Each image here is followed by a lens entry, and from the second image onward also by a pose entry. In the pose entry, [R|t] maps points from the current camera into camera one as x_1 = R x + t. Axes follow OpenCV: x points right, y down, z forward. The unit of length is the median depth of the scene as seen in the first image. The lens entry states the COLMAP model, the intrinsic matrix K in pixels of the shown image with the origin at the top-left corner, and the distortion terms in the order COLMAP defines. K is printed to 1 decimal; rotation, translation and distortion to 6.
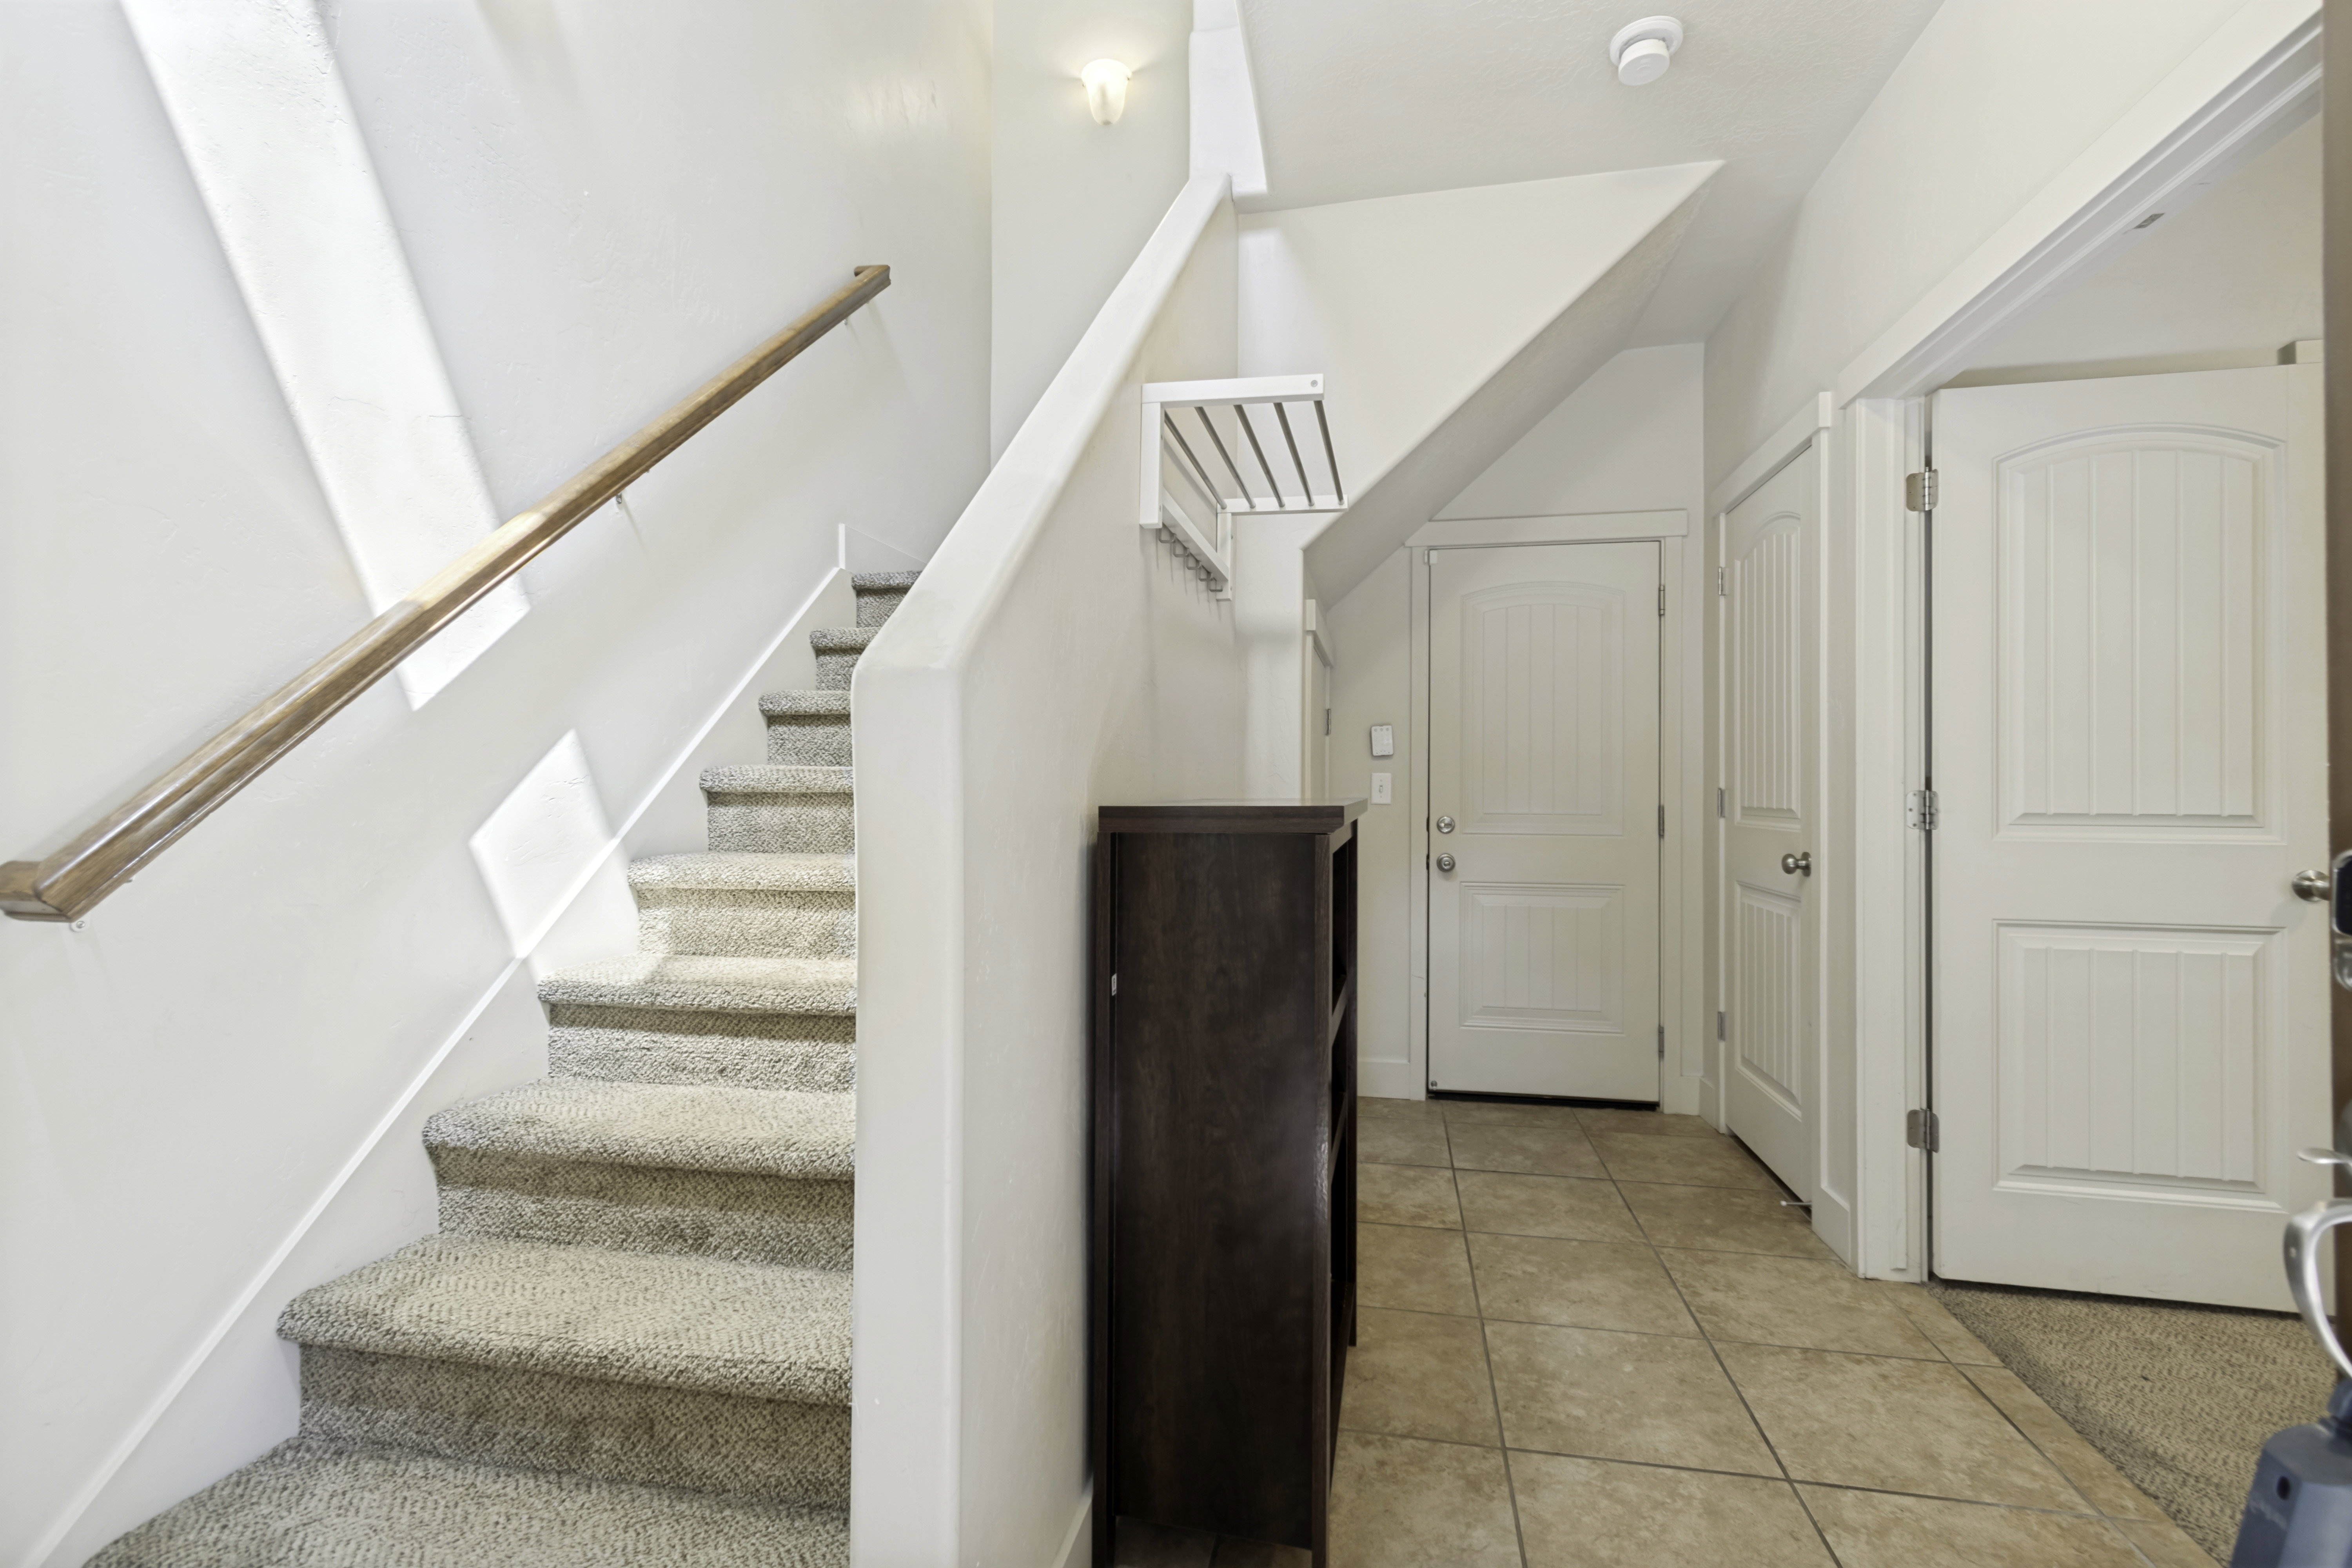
lens RADIAL K [[1068.7, 0, 1176.0], [0, 1068.7, 784.0], [0, 0, 1]] dist [-0.001066, 0.000034]
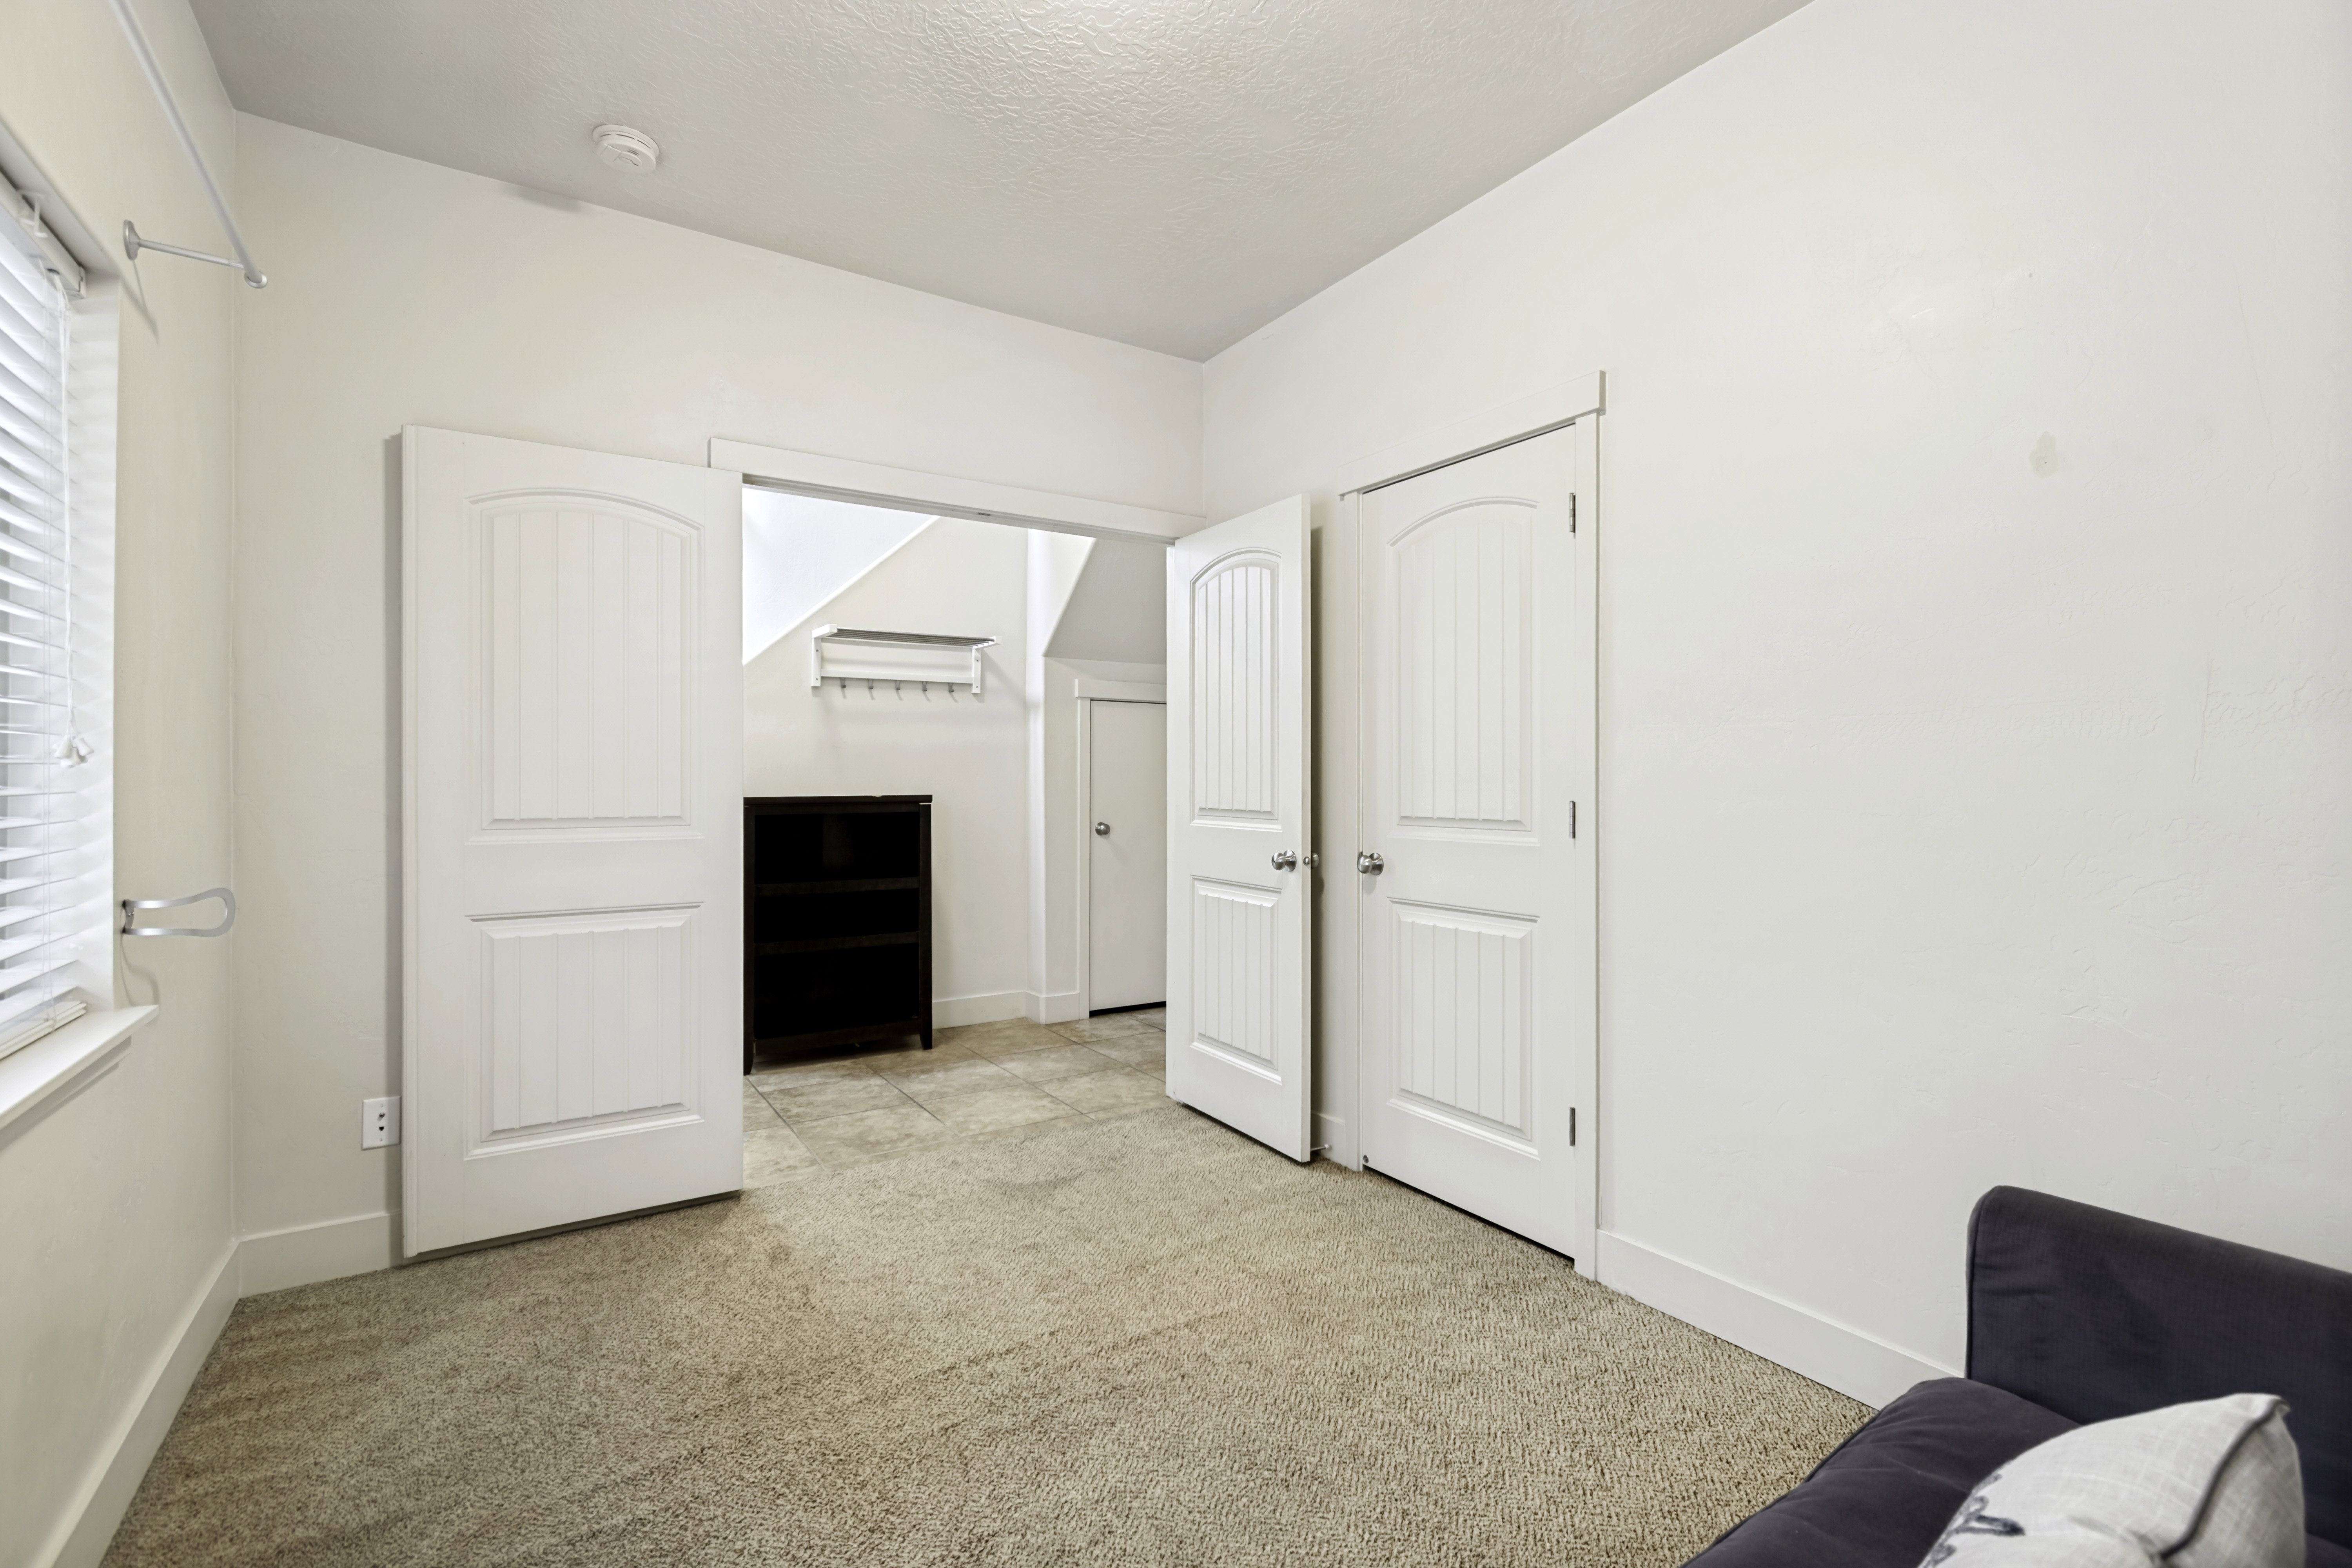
lens RADIAL K [[1068.7, 0, 1176.0], [0, 1068.7, 784.0], [0, 0, 1]] dist [-0.001066, 0.000034]
pose [[0.700593, 0.007577, -0.713521, 2.016176], [-0.007795, 0.999965, 0.002965, -0.012285], [0.713519, 0.003485, 0.700627, -0.131558]]
